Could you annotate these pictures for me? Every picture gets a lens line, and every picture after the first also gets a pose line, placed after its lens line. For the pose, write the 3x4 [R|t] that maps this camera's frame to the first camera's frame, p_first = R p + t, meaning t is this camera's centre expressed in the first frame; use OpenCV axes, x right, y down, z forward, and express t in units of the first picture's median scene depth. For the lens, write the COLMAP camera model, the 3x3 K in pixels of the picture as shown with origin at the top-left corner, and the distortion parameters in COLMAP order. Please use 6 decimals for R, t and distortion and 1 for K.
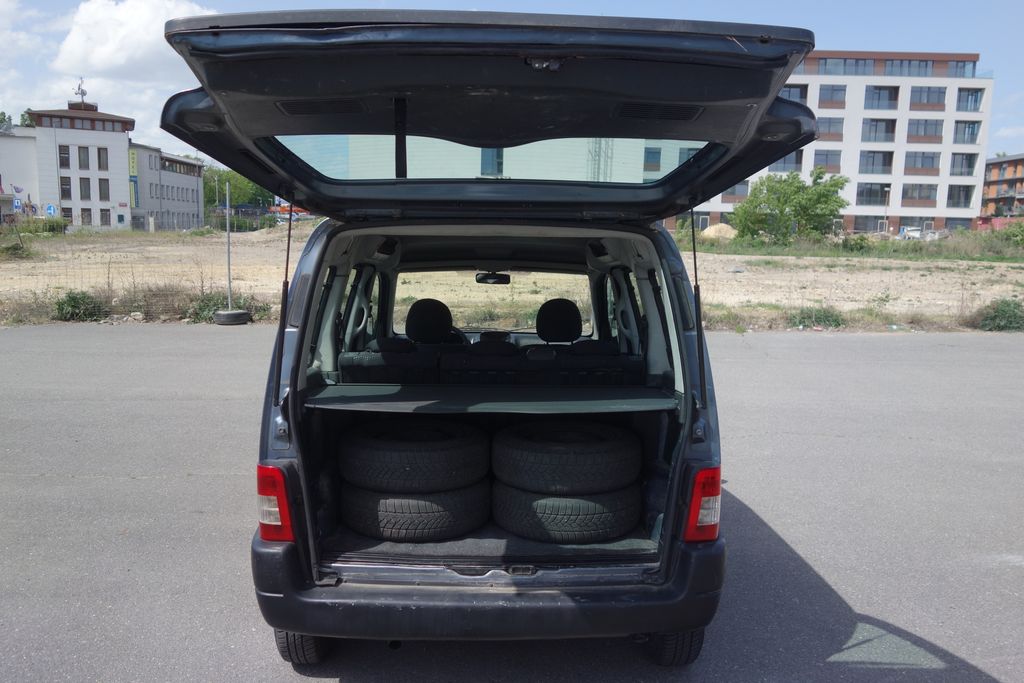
lens RADIAL K [[806.2, 0, 519.9], [0, 806.2, 349.2], [0, 0, 1]] dist [0.007020, -0.005528]
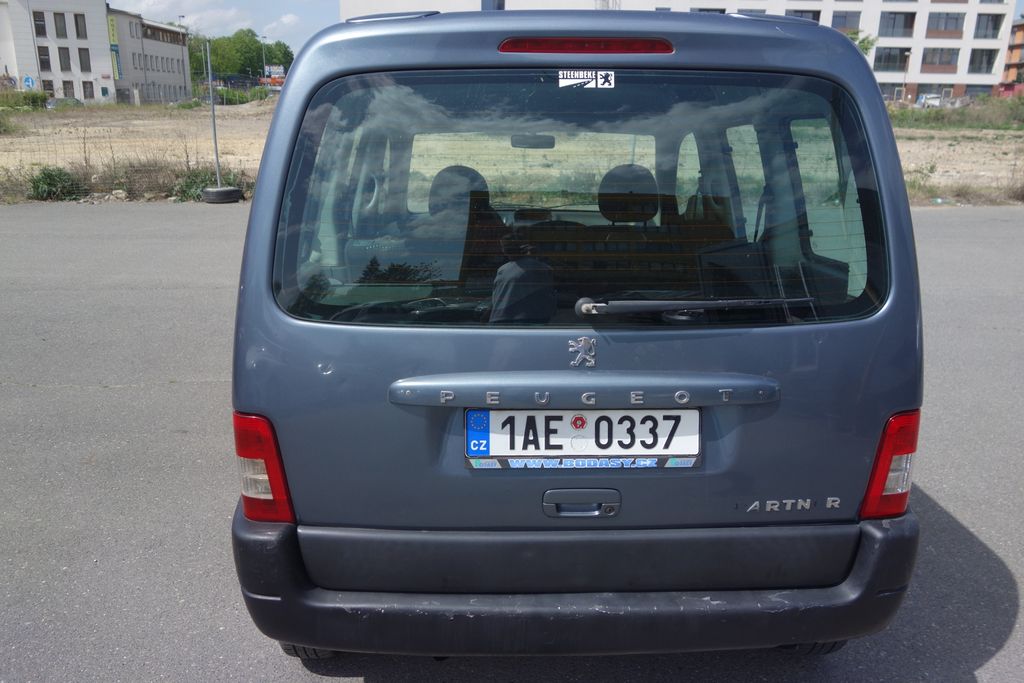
lens RADIAL K [[806.2, 0, 516.2], [0, 806.2, 344.9], [0, 0, 1]] dist [0.007020, -0.005528]
pose [[0.999965, -0.005976, -0.005895, -0.051195], [0.006769, 0.989389, 0.145132, -0.004867], [0.004965, -0.145167, 0.989395, 0.205927]]
